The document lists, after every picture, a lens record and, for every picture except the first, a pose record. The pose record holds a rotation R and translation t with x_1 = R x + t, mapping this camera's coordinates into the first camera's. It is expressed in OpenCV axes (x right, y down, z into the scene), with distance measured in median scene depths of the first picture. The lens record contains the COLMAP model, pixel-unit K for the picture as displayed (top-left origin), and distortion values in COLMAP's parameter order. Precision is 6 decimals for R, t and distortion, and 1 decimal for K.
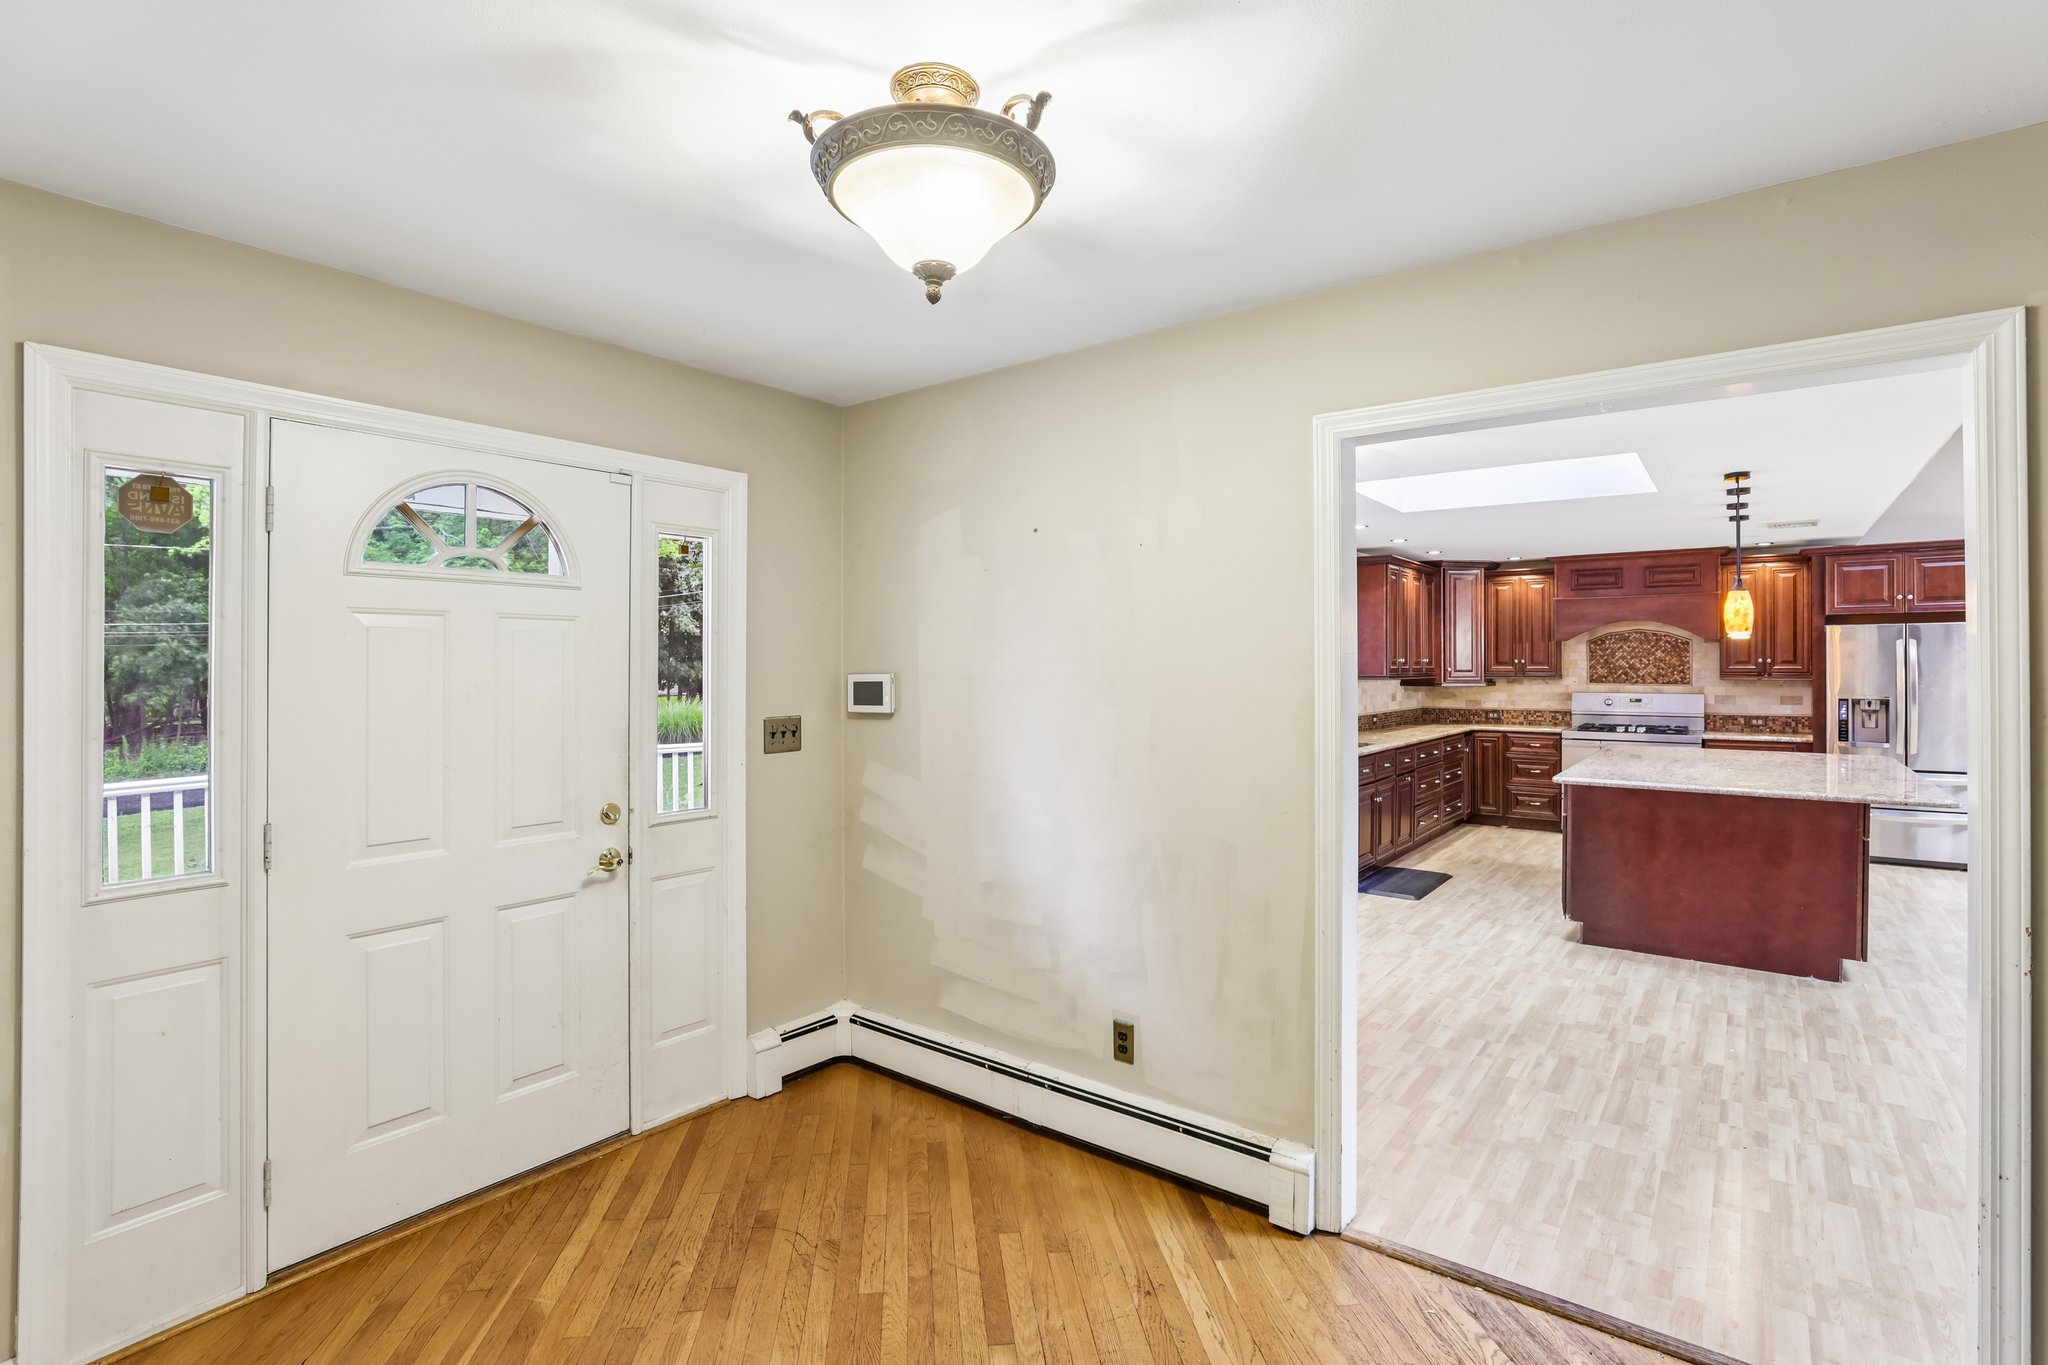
lens RADIAL K [[945.1, 0, 1044.3], [0, 945.1, 672.5], [0, 0, 1]] dist [-0.026238, 0.004894]
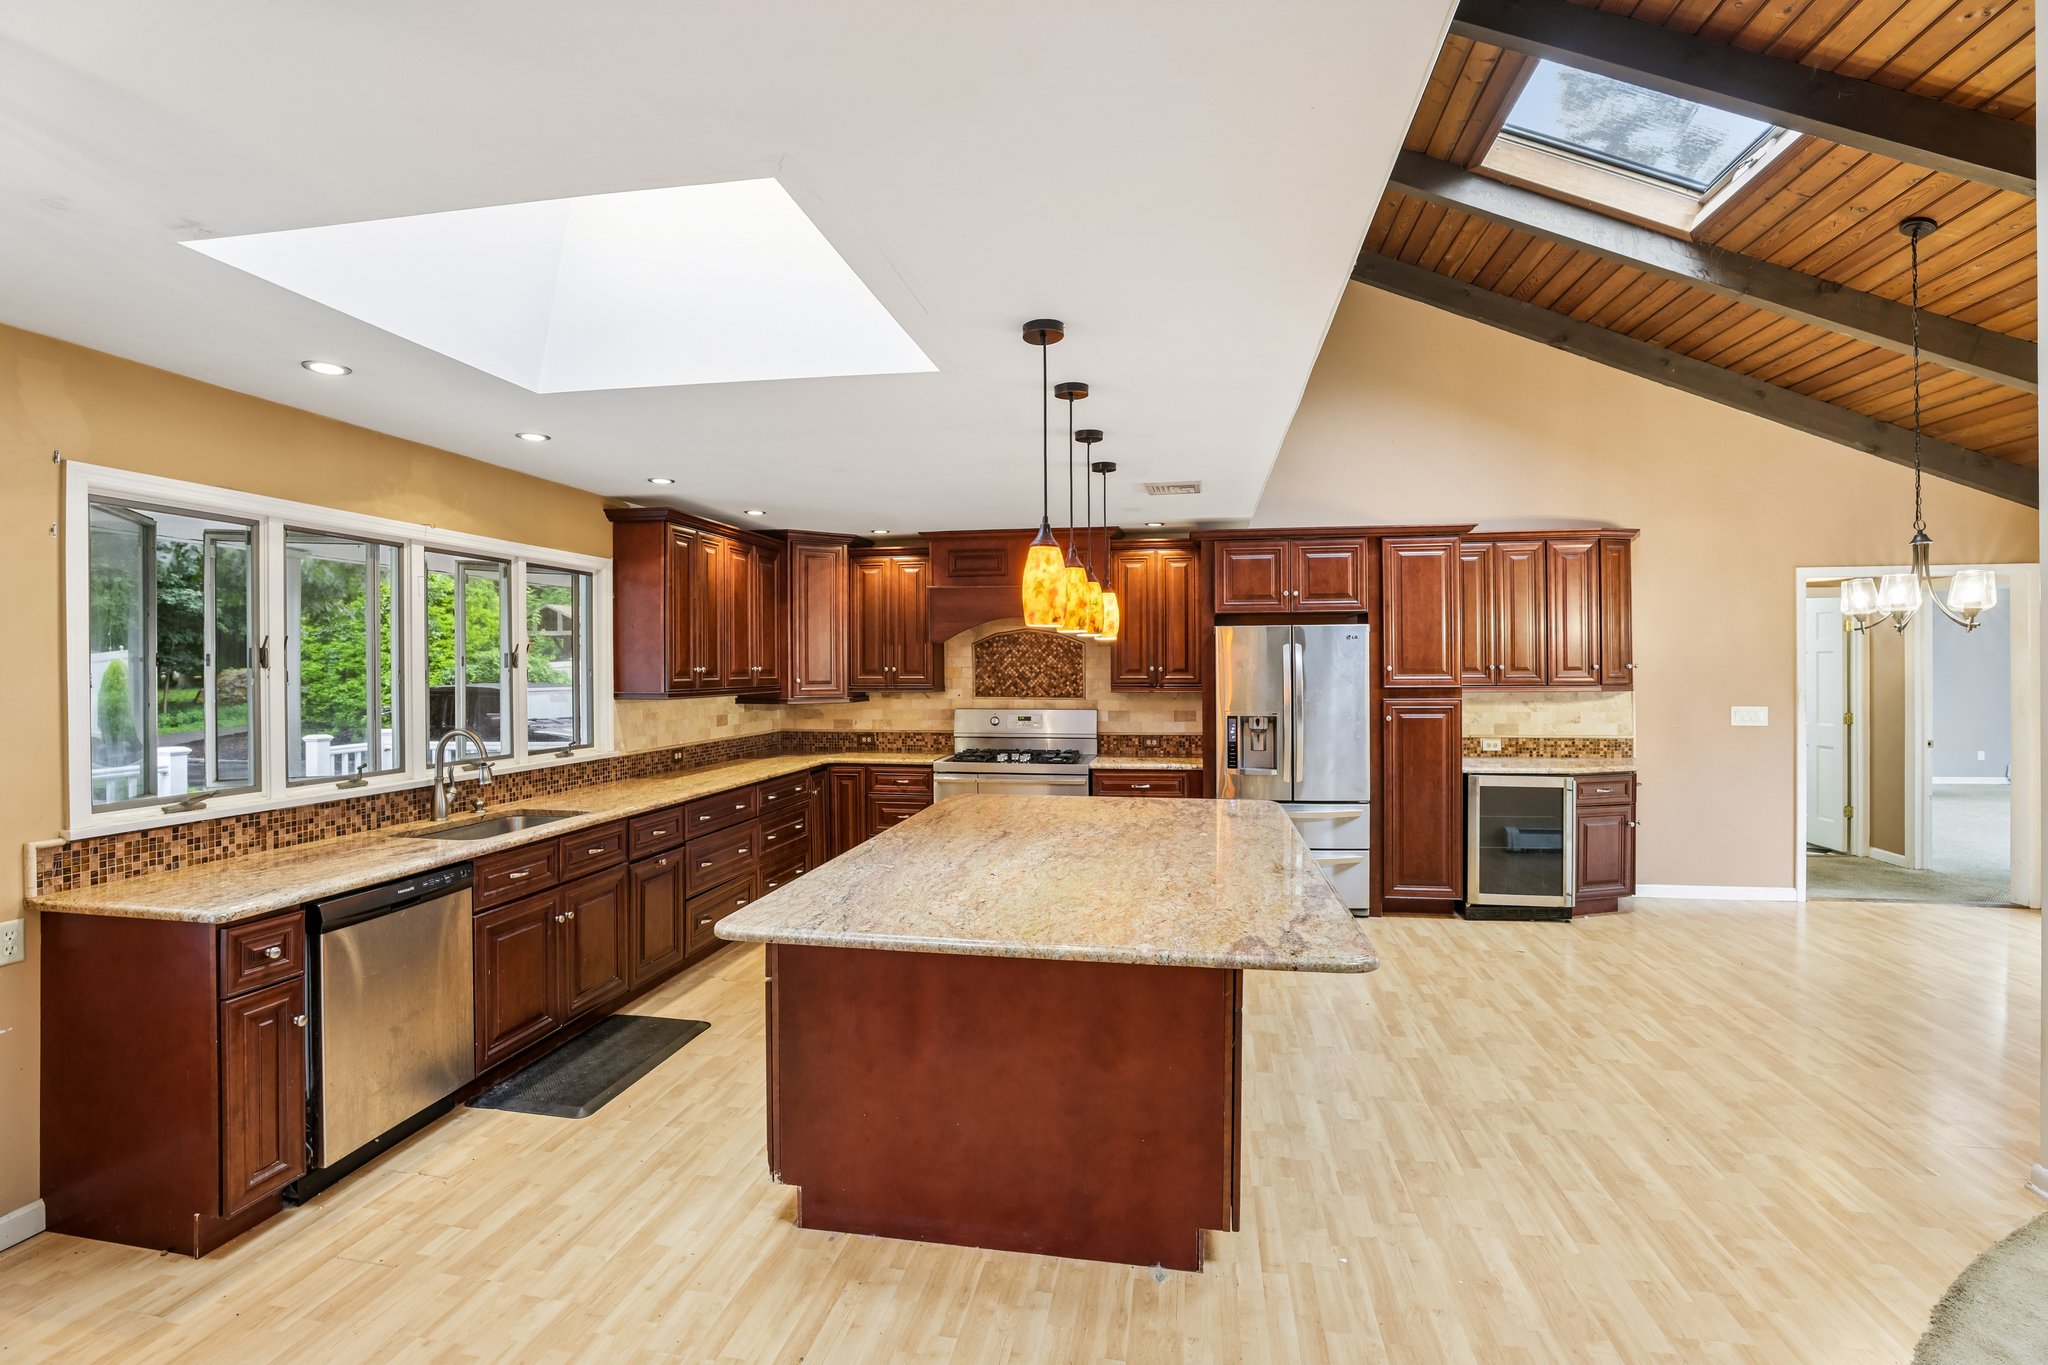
lens RADIAL K [[945.1, 0, 1010.6], [0, 945.1, 673.5], [0, 0, 1]] dist [-0.026238, 0.004894]
pose [[0.896298, -0.004254, 0.443431, 0.281290], [0.004613, 0.999989, 0.000269, -0.009152], [-0.443428, 0.001805, 0.896308, 0.303658]]
